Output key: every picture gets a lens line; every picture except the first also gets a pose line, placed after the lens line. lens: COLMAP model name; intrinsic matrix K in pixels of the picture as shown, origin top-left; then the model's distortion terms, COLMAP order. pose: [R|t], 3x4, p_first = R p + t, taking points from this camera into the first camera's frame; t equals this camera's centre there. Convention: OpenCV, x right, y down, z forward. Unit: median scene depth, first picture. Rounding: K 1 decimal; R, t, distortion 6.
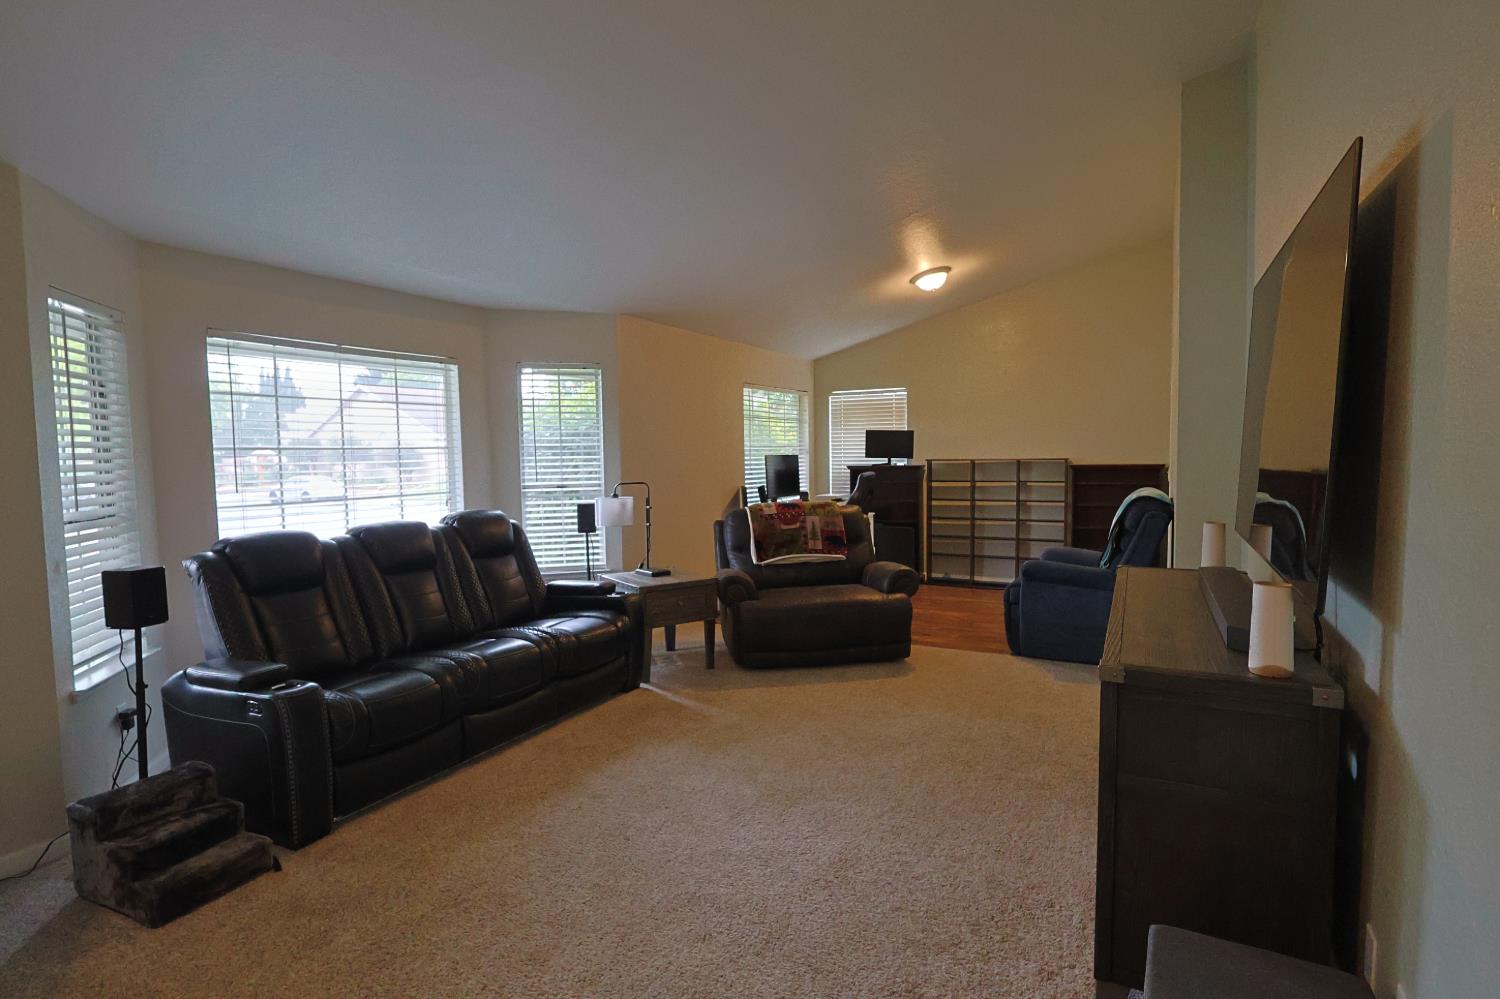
lens RADIAL K [[738.8, 0, 744.8], [0, 738.8, 497.0], [0, 0, 1]] dist [-0.002869, 0.000653]
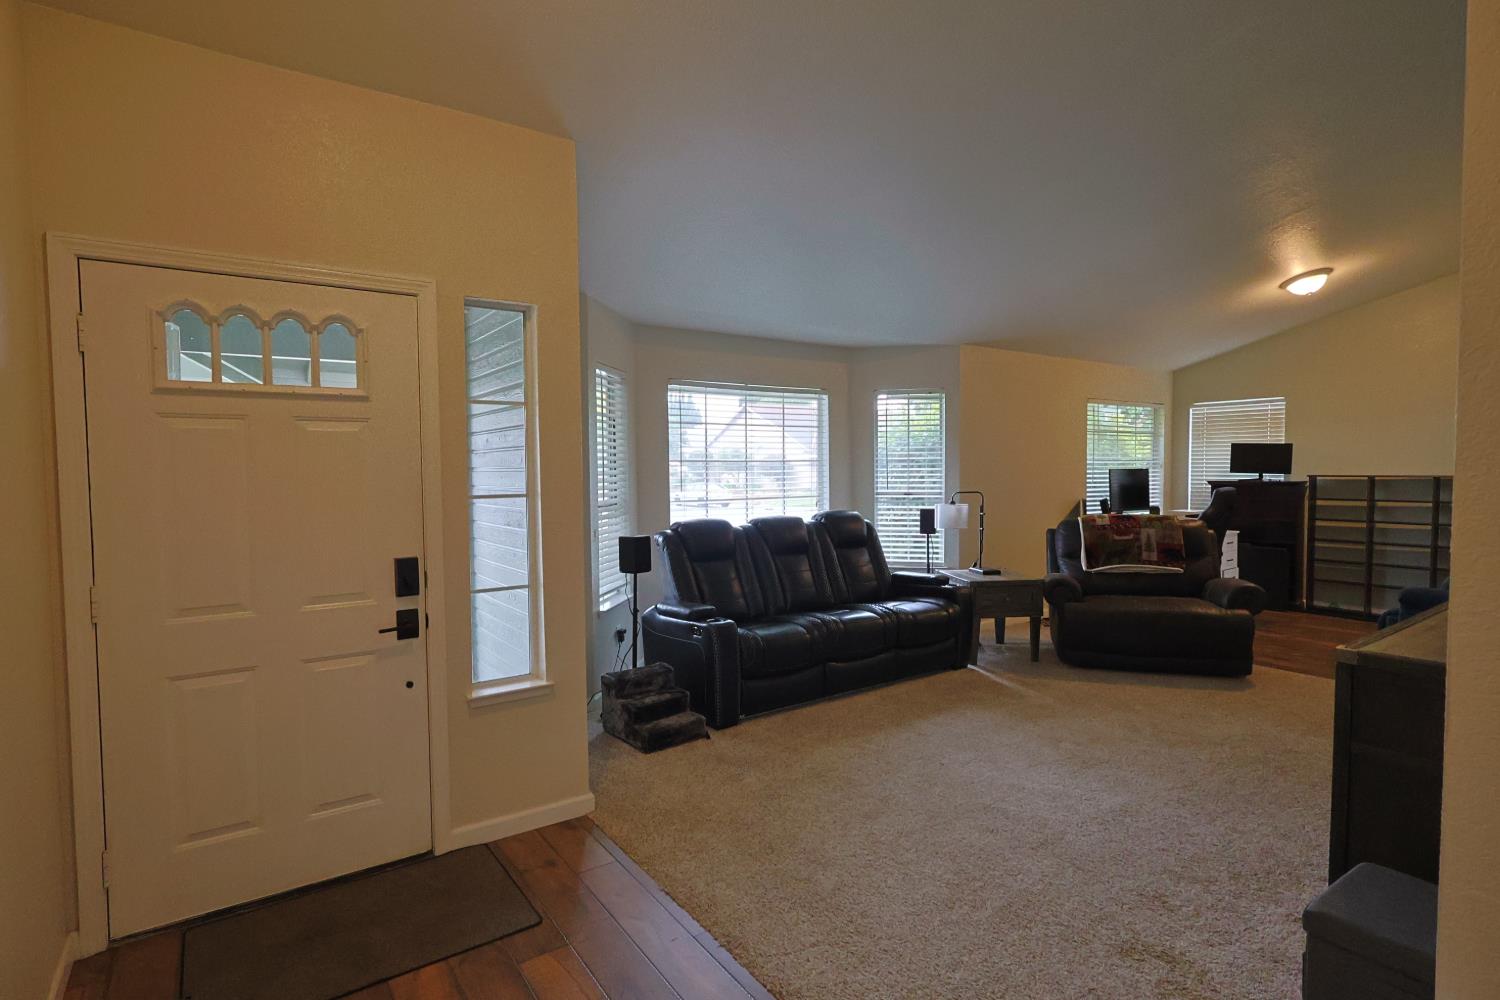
lens RADIAL K [[738.8, 0, 744.8], [0, 738.8, 497.5], [0, 0, 1]] dist [-0.002869, 0.000653]
pose [[0.889646, 0.026611, -0.455875, 0.067372], [-0.033662, 0.999406, -0.007353, 0.010527], [0.455408, 0.021888, 0.890014, -0.194629]]
